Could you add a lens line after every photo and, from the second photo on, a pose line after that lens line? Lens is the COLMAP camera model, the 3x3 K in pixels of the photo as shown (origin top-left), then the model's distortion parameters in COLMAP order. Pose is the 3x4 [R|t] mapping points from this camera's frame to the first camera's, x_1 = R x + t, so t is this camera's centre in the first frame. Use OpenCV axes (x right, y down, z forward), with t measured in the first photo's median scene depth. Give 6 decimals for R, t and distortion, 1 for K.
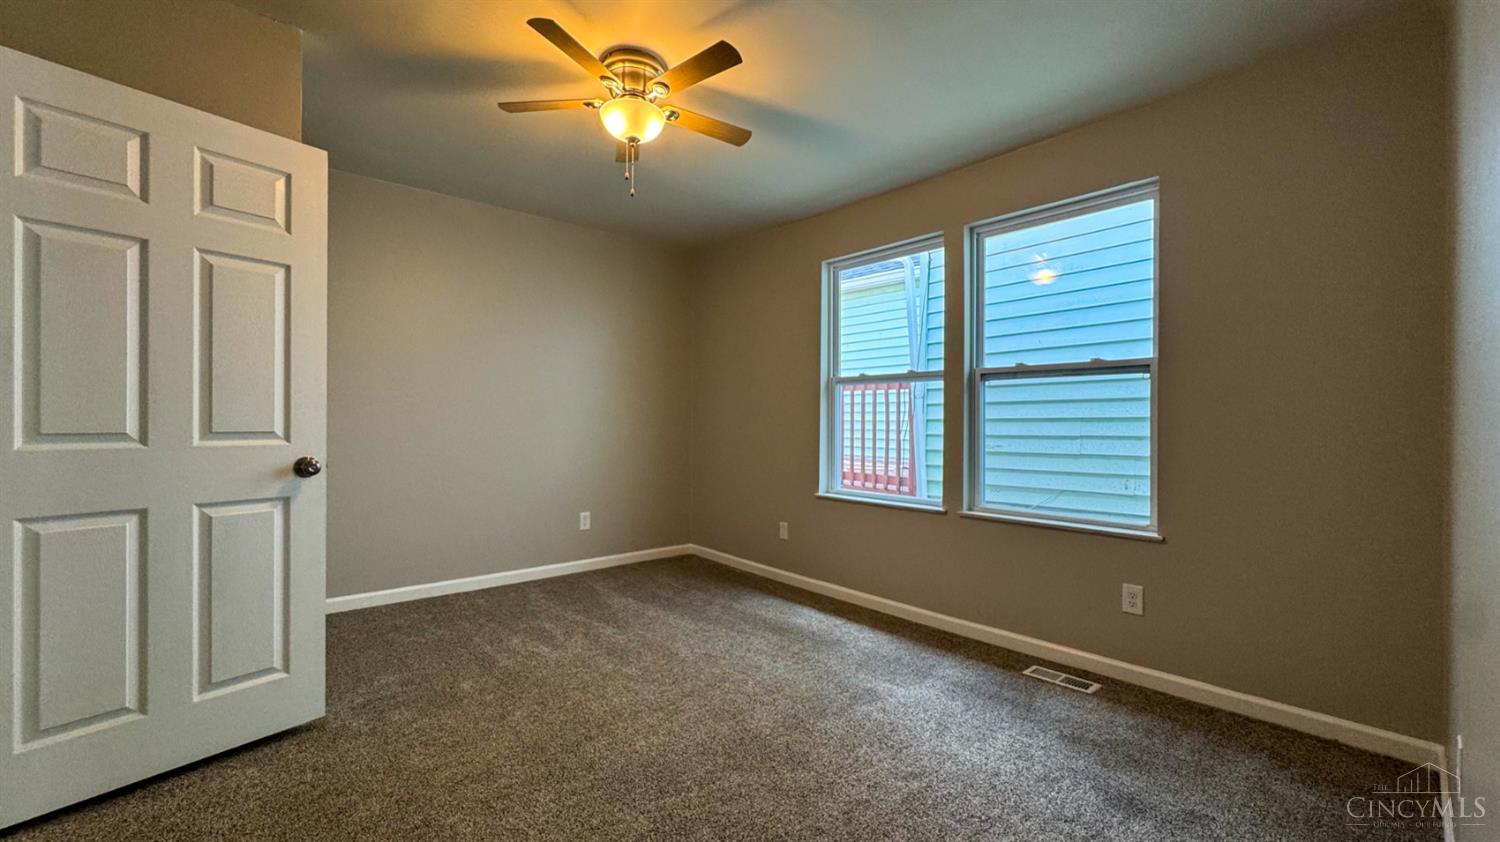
lens RADIAL K [[600.9, 0, 747.0], [0, 600.9, 422.2], [0, 0, 1]] dist [-0.003336, 0.000603]
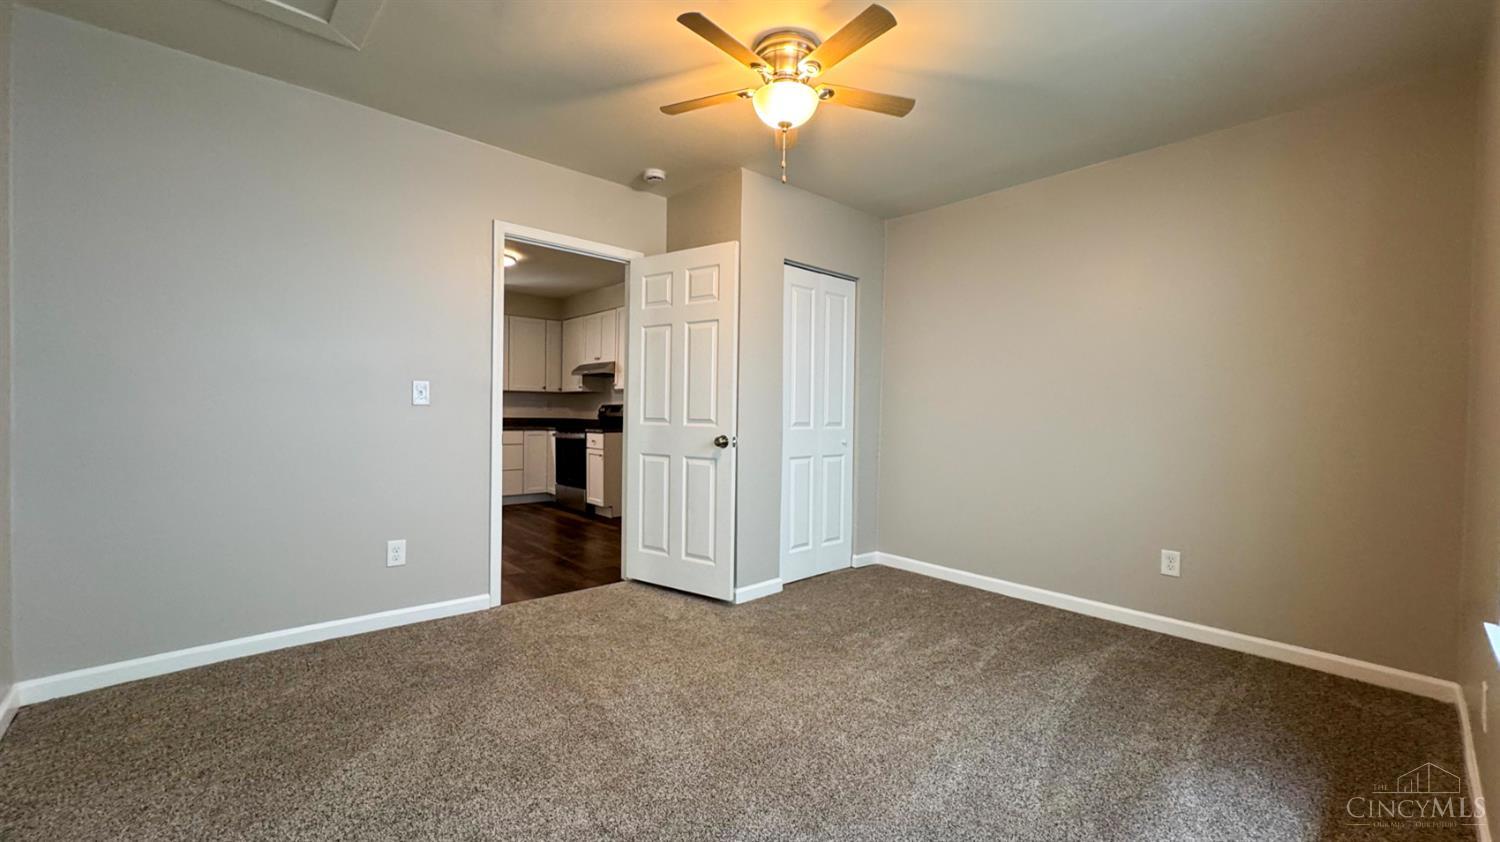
lens RADIAL K [[600.9, 0, 747.7], [0, 600.9, 418.9], [0, 0, 1]] dist [-0.003336, 0.000603]
pose [[0.014445, 0.009604, -0.999850, 0.871229], [-0.016902, 0.999813, 0.009360, -0.003117], [0.999753, 0.016765, 0.014604, 1.022552]]
